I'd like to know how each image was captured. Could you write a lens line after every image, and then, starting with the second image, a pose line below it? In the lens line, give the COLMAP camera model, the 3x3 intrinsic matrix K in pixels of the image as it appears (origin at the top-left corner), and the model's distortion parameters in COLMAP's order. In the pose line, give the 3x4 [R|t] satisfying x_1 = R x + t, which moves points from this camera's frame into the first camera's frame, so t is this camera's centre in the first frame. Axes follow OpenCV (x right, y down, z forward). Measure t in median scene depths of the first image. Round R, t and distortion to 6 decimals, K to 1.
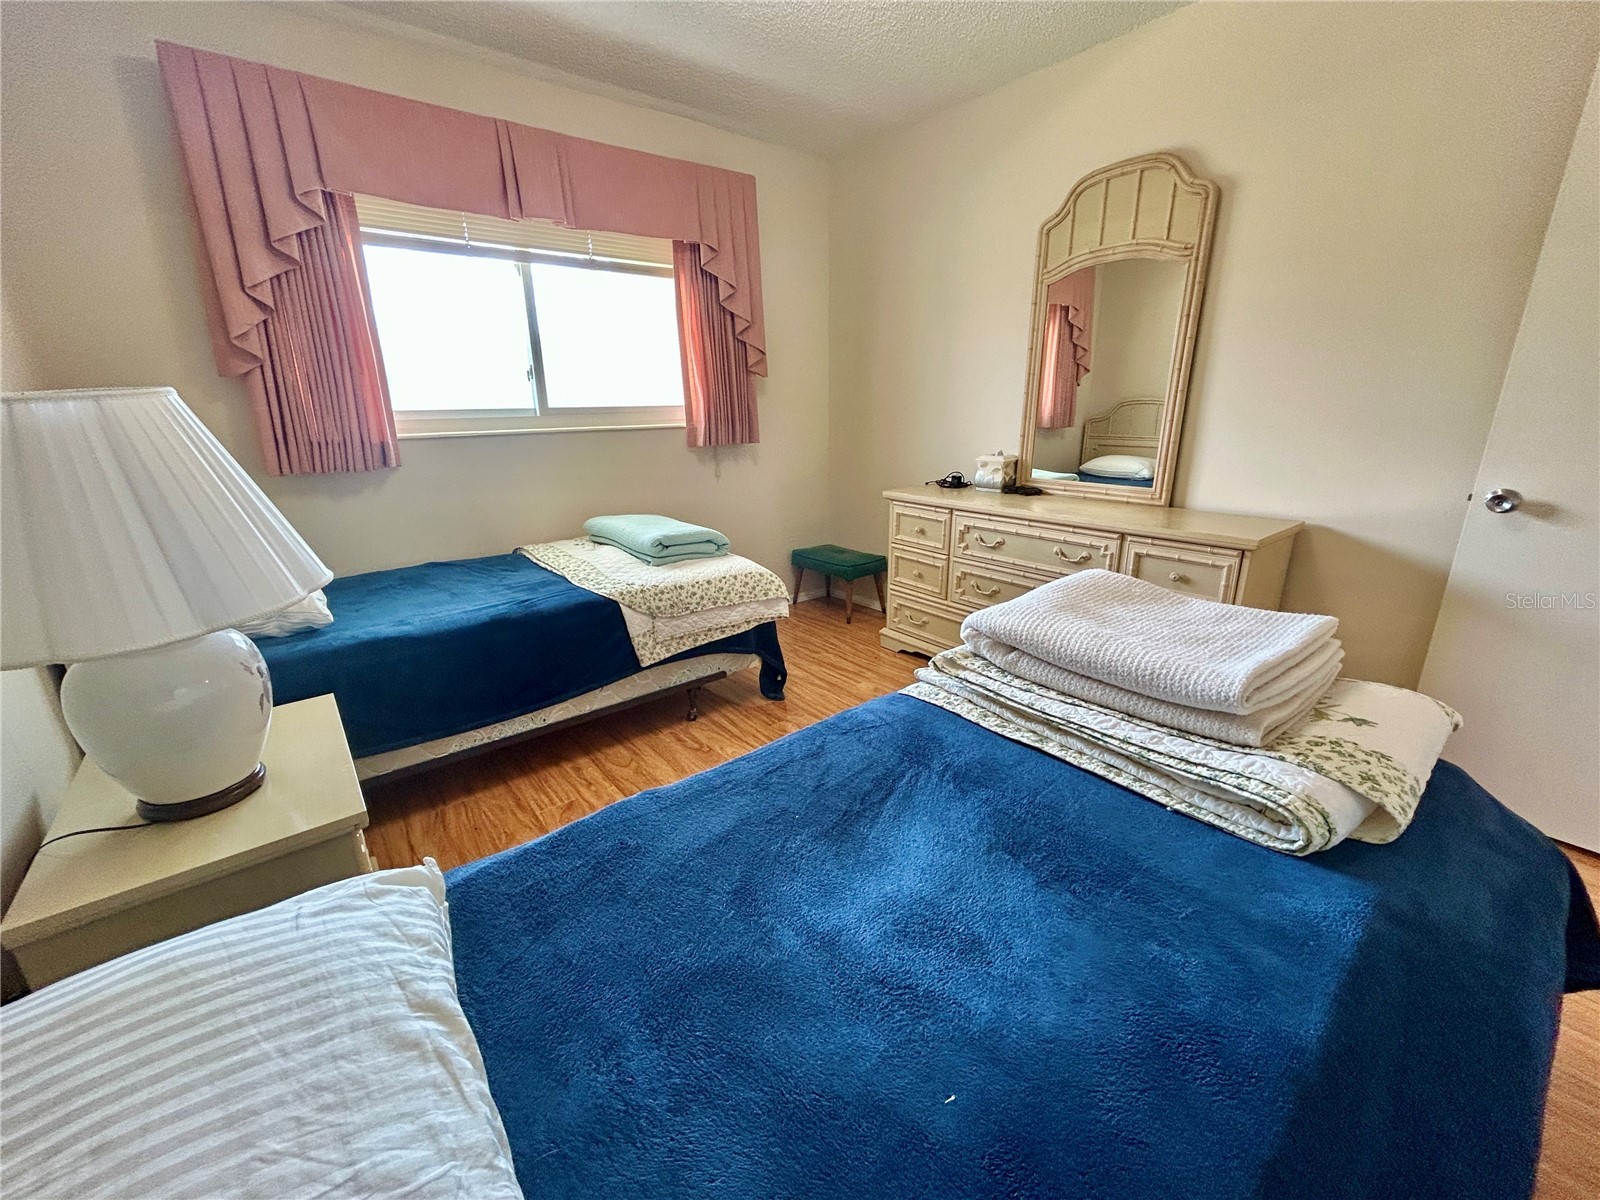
lens RADIAL K [[645.4, 0, 795.9], [0, 645.4, 599.1], [0, 0, 1]] dist [0.002540, -0.000044]
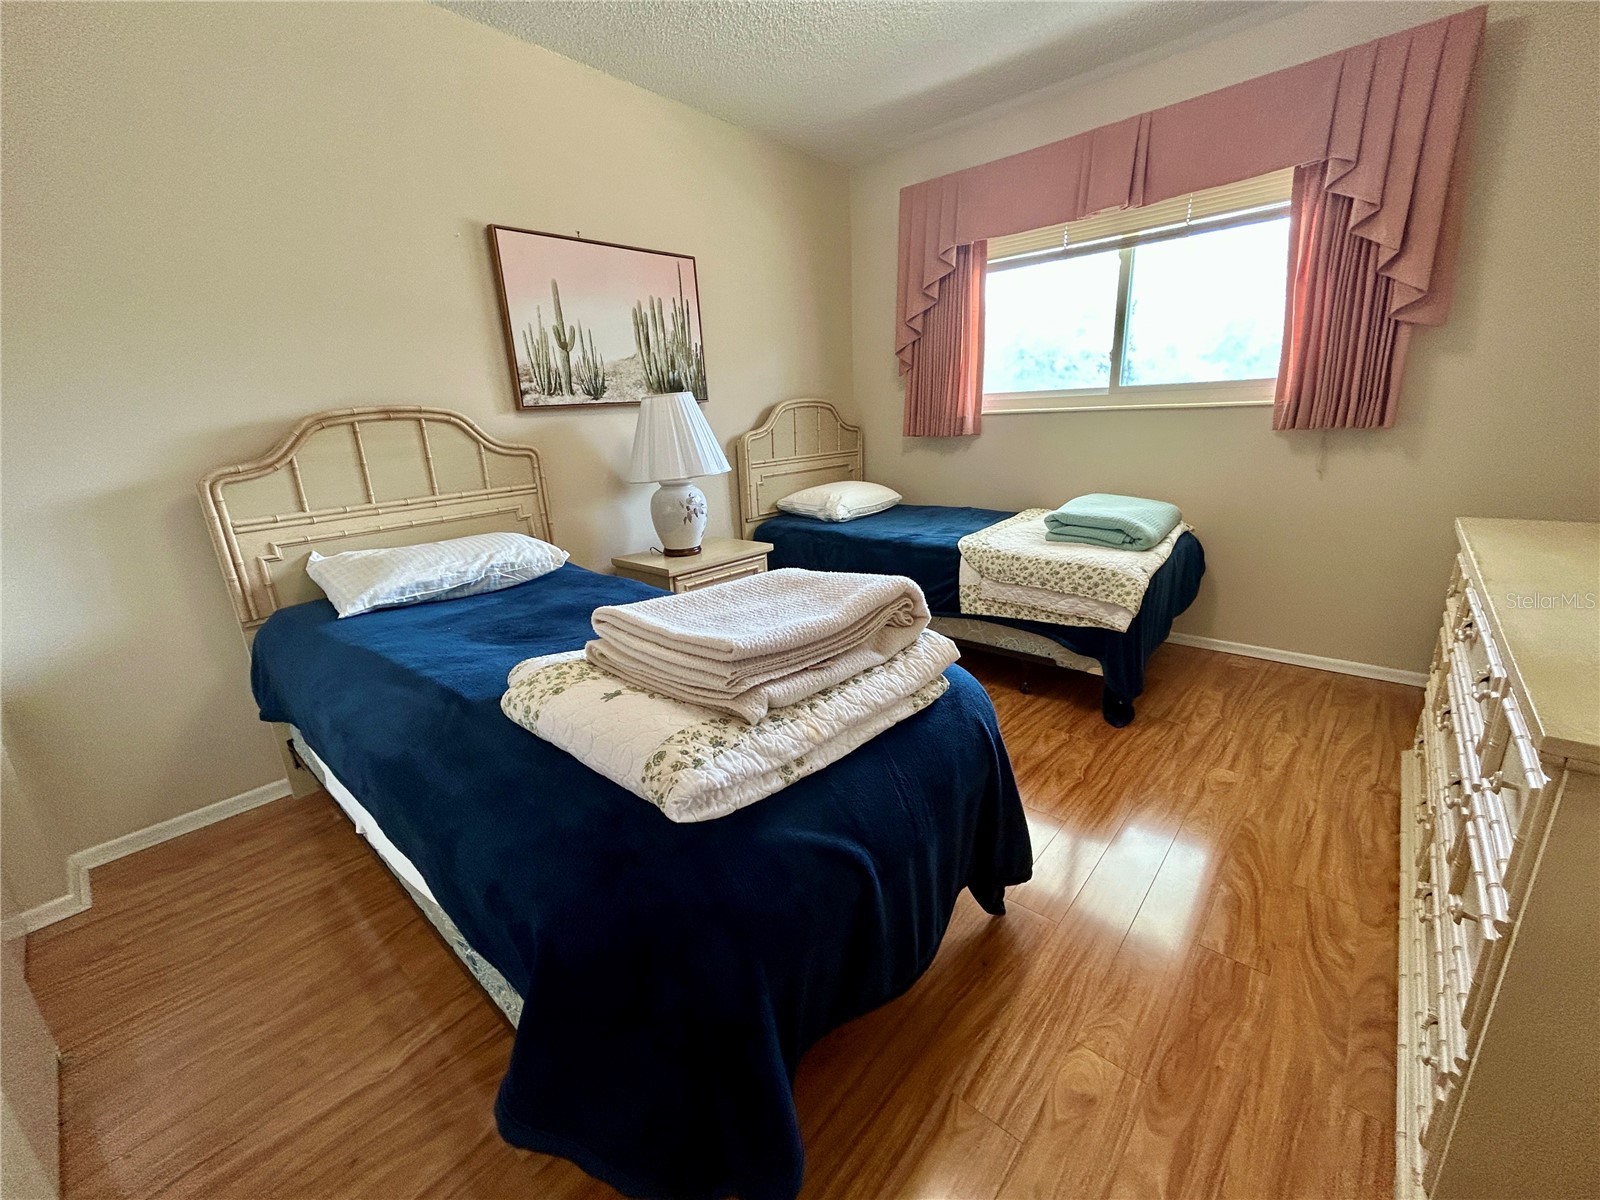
lens RADIAL K [[645.4, 0, 795.5], [0, 645.4, 596.6], [0, 0, 1]] dist [0.002540, -0.000044]
pose [[0.166985, 0.280862, -0.945110, 0.846484], [-0.250653, 0.939169, 0.234810, -0.127182], [0.953567, 0.197685, 0.227225, 0.463263]]
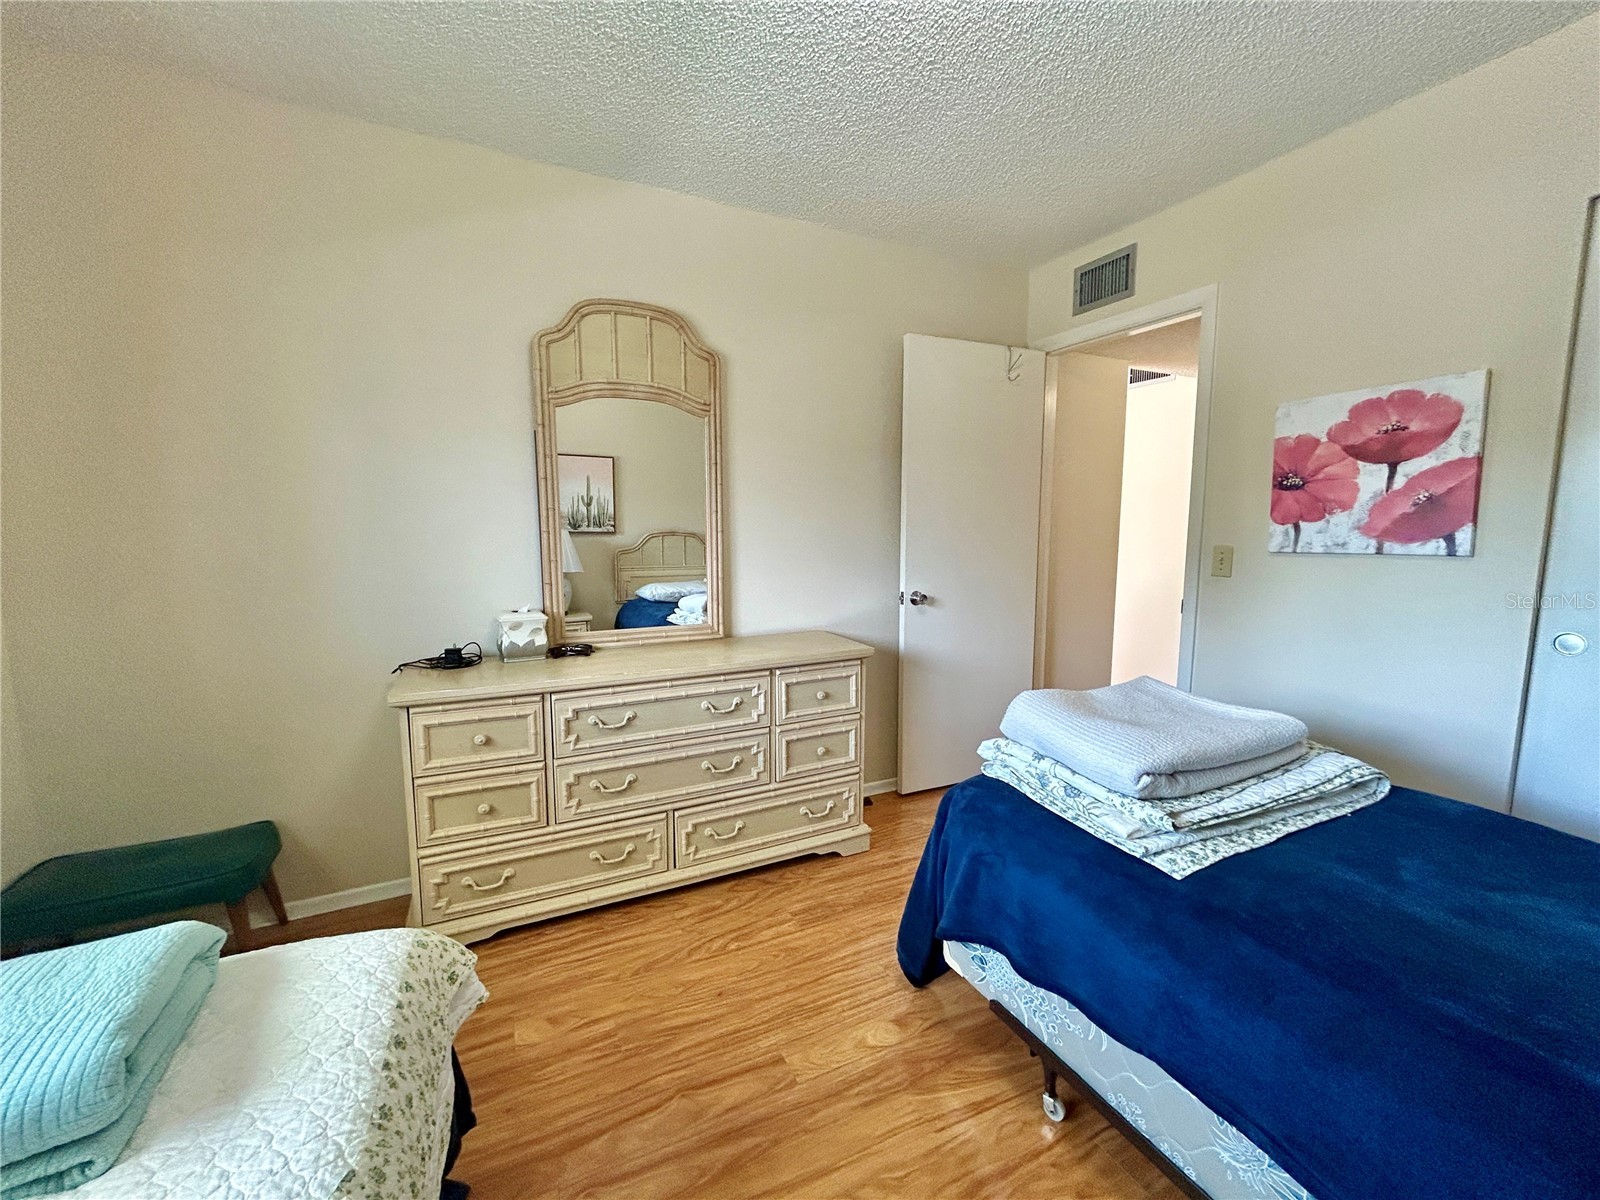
lens RADIAL K [[645.4, 0, 796.3], [0, 645.4, 604.8], [0, 0, 1]] dist [0.002540, -0.000044]
pose [[0.216714, -0.111183, 0.969883, -0.355047], [0.283822, 0.957755, 0.046374, -0.185319], [-0.934066, 0.265225, 0.239115, 0.558236]]
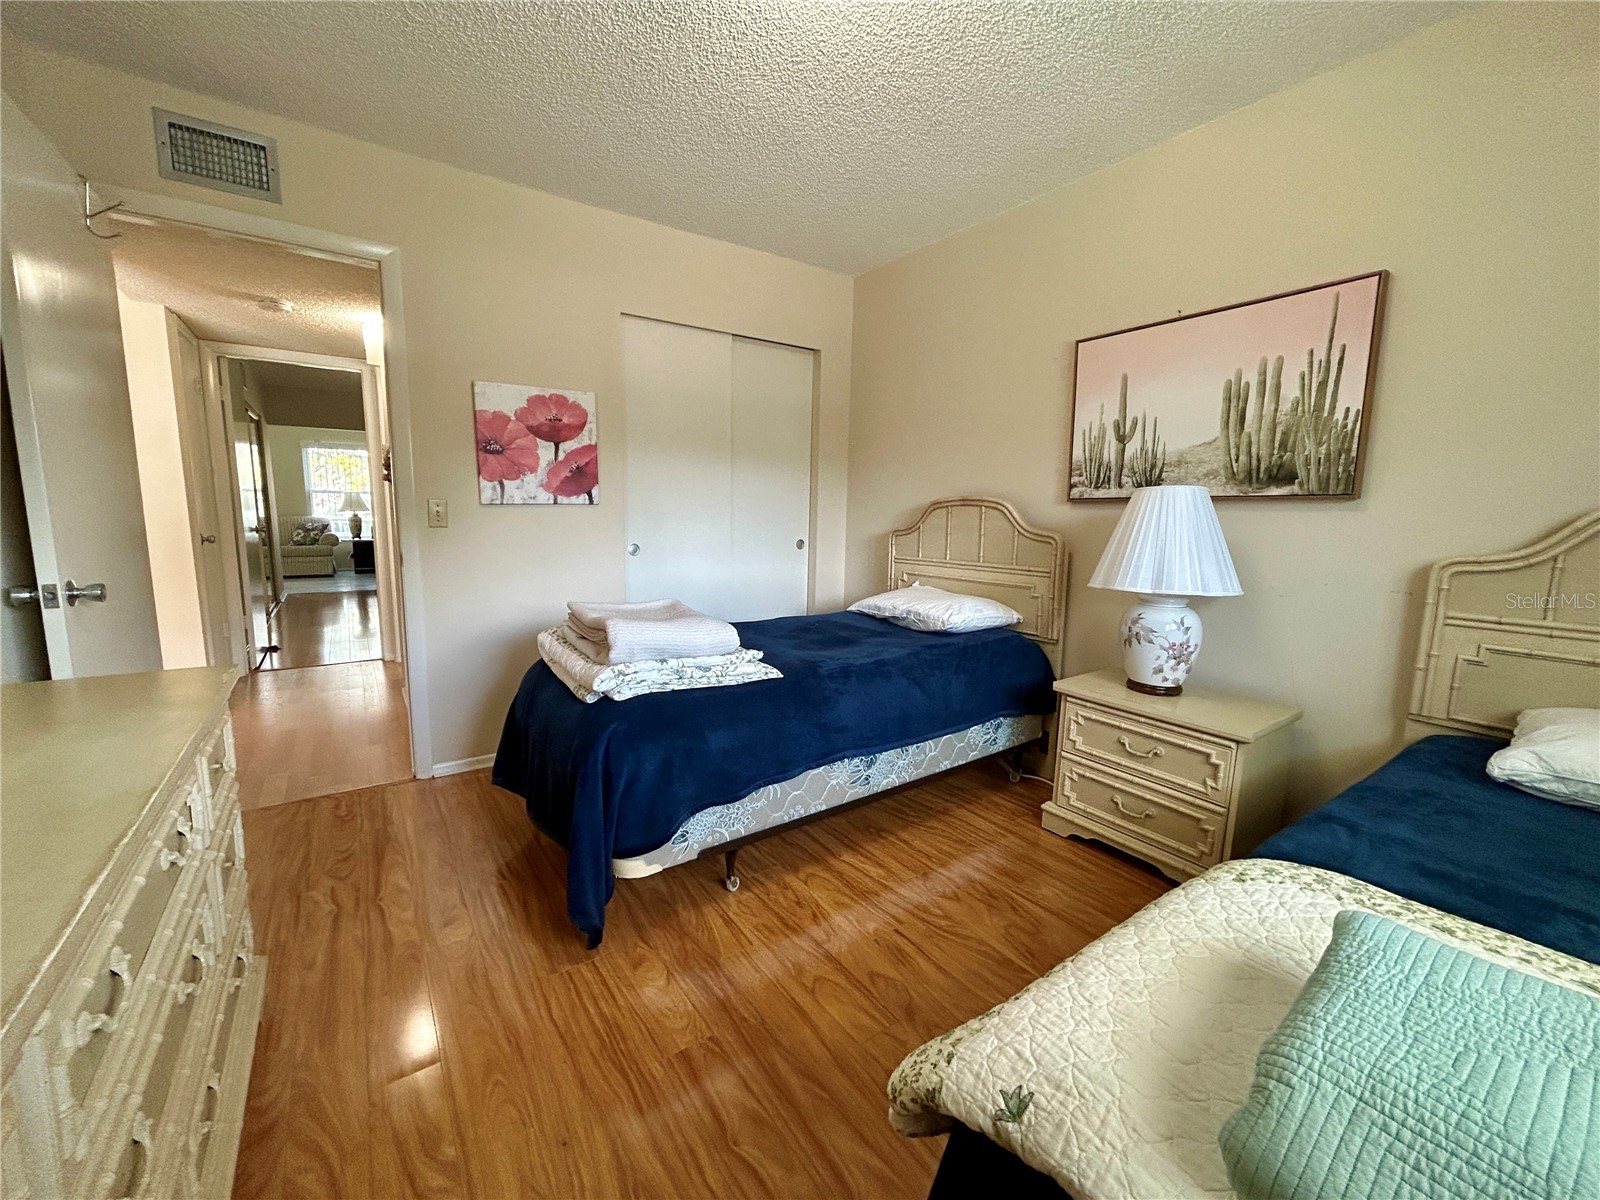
lens RADIAL K [[645.4, 0, 788.9], [0, 645.4, 601.2], [0, 0, 1]] dist [0.002540, -0.000044]
pose [[-0.997900, -0.015469, 0.062903, 0.151231], [0.012715, 0.905402, 0.424364, -0.364669], [-0.063518, 0.424273, -0.903304, 1.281985]]
